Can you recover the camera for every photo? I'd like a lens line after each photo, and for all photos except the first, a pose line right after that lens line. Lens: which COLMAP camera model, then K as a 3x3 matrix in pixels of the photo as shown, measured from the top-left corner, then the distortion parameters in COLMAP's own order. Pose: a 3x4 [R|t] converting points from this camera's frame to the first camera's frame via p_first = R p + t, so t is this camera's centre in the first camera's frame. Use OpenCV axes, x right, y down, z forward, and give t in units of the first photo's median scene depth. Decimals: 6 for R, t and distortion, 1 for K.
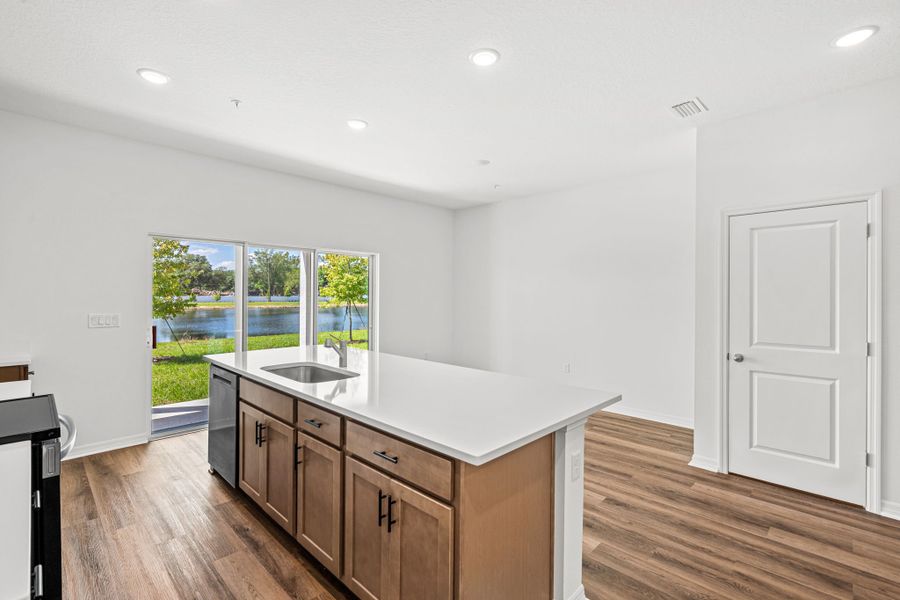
lens RADIAL K [[409.5, 0, 447.5], [0, 409.5, 297.4], [0, 0, 1]] dist [-0.009831, 0.003245]
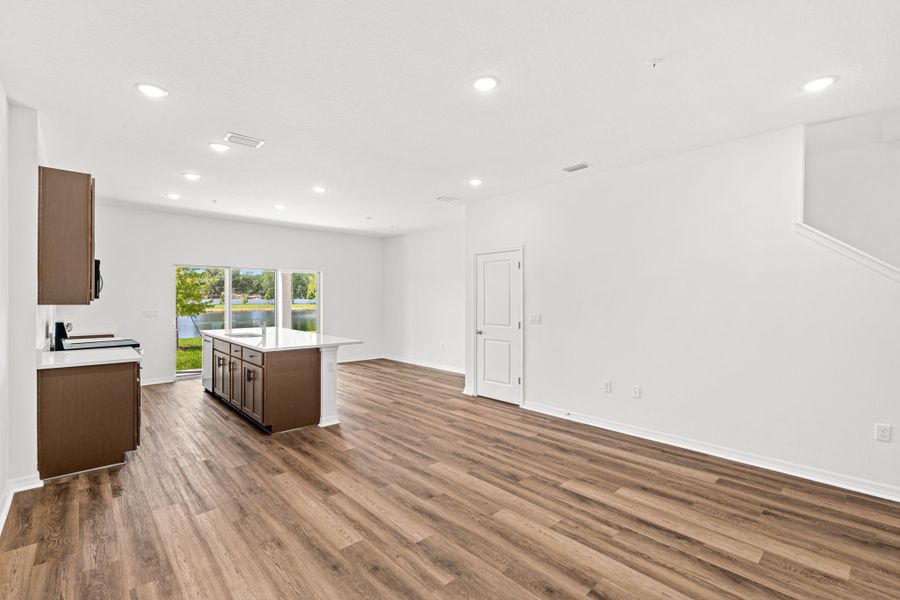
lens RADIAL K [[409.5, 0, 446.9], [0, 409.5, 301.1], [0, 0, 1]] dist [-0.009831, 0.003245]
pose [[0.998168, -0.003787, -0.060389, 0.648626], [0.004026, 0.999985, 0.003838, 0.000662], [0.060373, -0.004074, 0.998168, -0.812615]]
